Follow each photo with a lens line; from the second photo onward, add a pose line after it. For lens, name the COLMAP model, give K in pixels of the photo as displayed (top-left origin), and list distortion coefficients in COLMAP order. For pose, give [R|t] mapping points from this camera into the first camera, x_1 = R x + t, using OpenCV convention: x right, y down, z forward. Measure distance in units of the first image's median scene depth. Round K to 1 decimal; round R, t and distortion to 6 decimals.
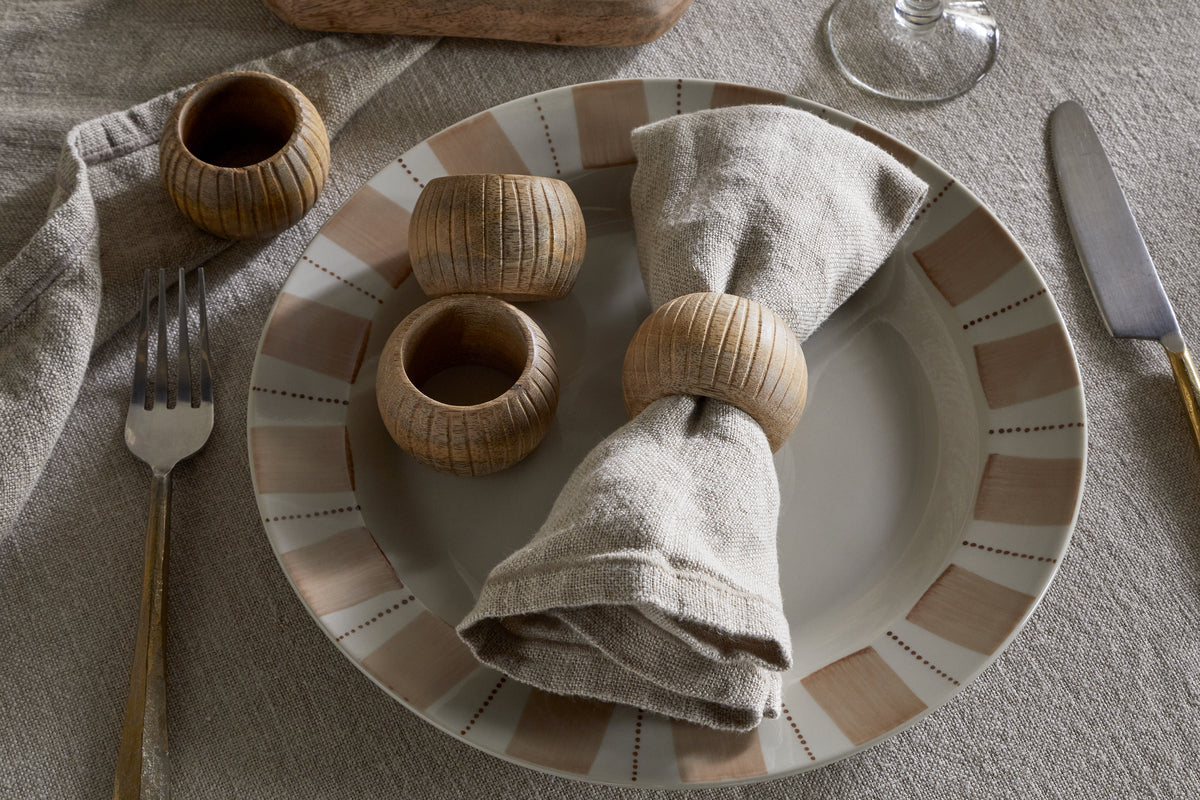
lens RADIAL K [[3152.7, 0, 569.1], [0, 3152.7, 377.2], [0, 0, 1]] dist [-0.142288, 0.000000]
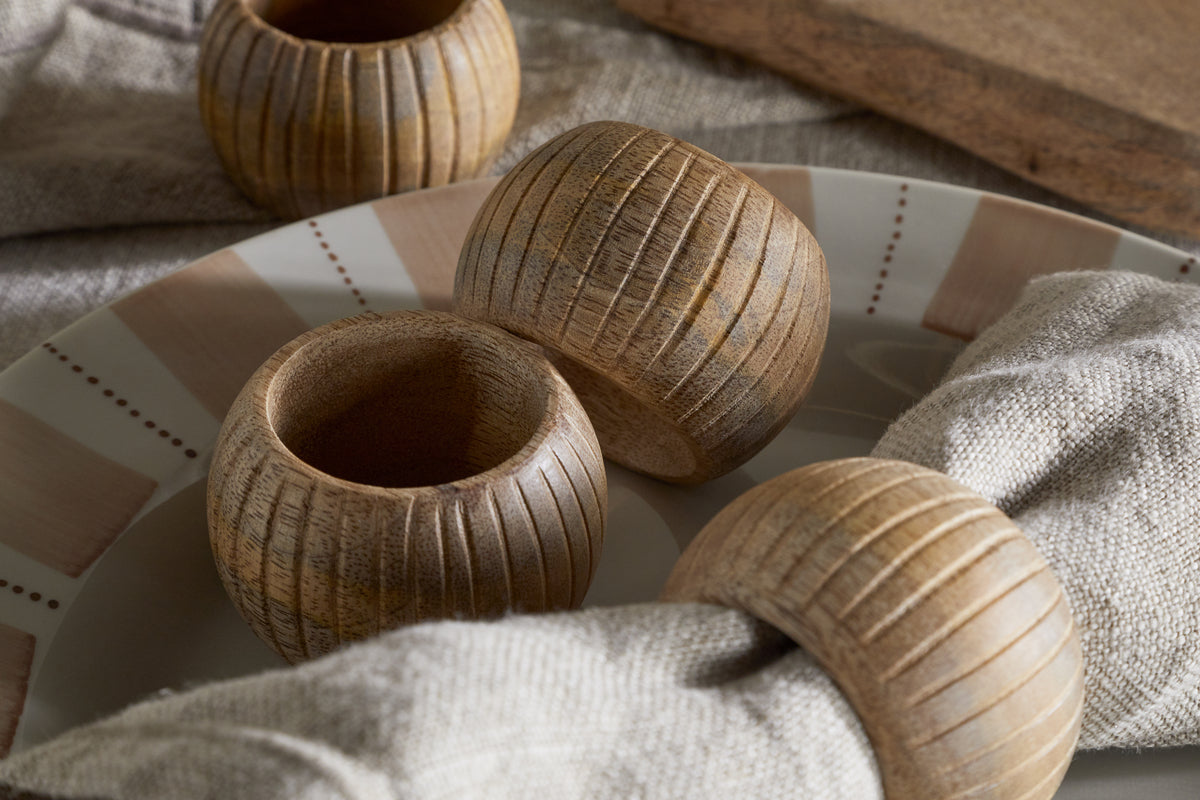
lens RADIAL K [[3152.7, 0, 599.3], [0, 3152.7, 401.5], [0, 0, 1]] dist [-0.142288, 0.000000]
pose [[0.831019, 0.336496, -0.442920, 0.212240], [-0.477481, 0.840003, -0.257694, 0.106559], [0.285342, 0.425634, 0.858729, 0.681691]]
